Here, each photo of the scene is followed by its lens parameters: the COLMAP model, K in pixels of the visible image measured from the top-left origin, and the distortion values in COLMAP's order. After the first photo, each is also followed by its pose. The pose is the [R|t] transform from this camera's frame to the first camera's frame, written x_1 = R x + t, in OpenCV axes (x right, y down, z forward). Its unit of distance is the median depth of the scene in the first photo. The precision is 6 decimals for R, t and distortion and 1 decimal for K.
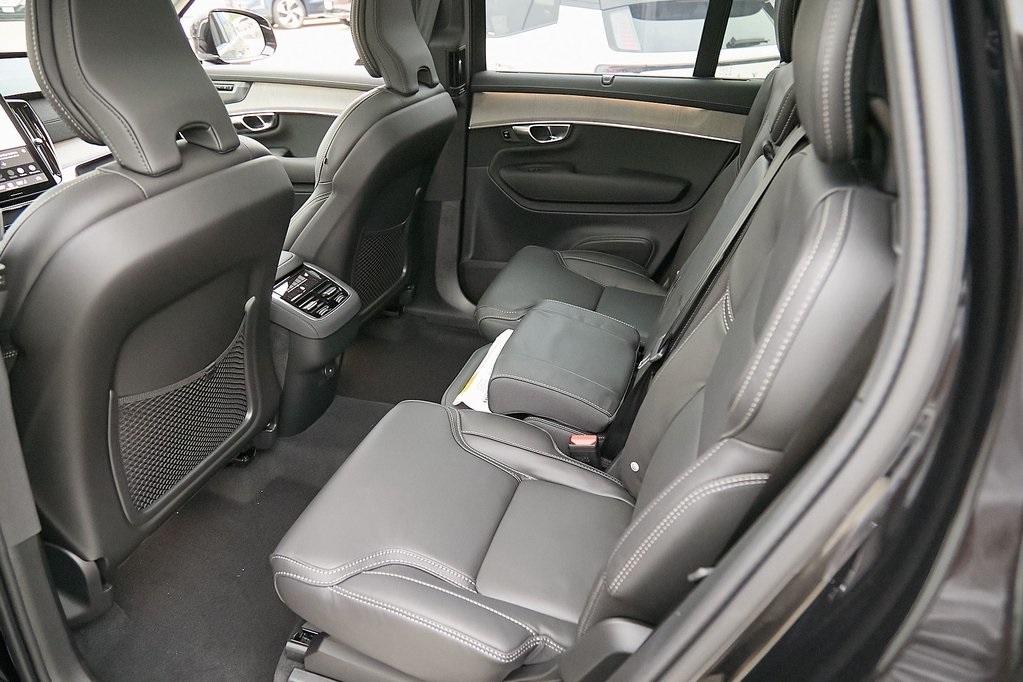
lens RADIAL K [[702.0, 0, 511.5], [0, 702.0, 341.0], [0, 0, 1]] dist [0.000416, -0.001870]
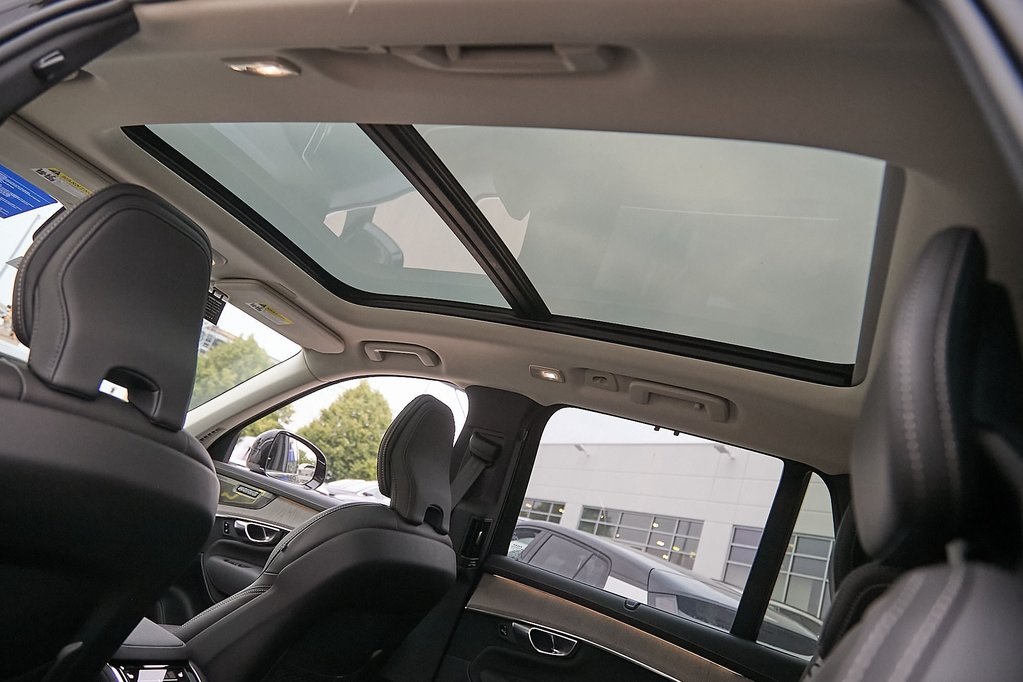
lens RADIAL K [[702.0, 0, 511.5], [0, 702.0, 341.0], [0, 0, 1]] dist [0.000416, -0.001870]
pose [[0.943343, 0.277956, -0.181231, 0.075117], [-0.324418, 0.657875, -0.679672, 0.063891], [-0.069691, 0.699958, 0.710775, 0.192614]]
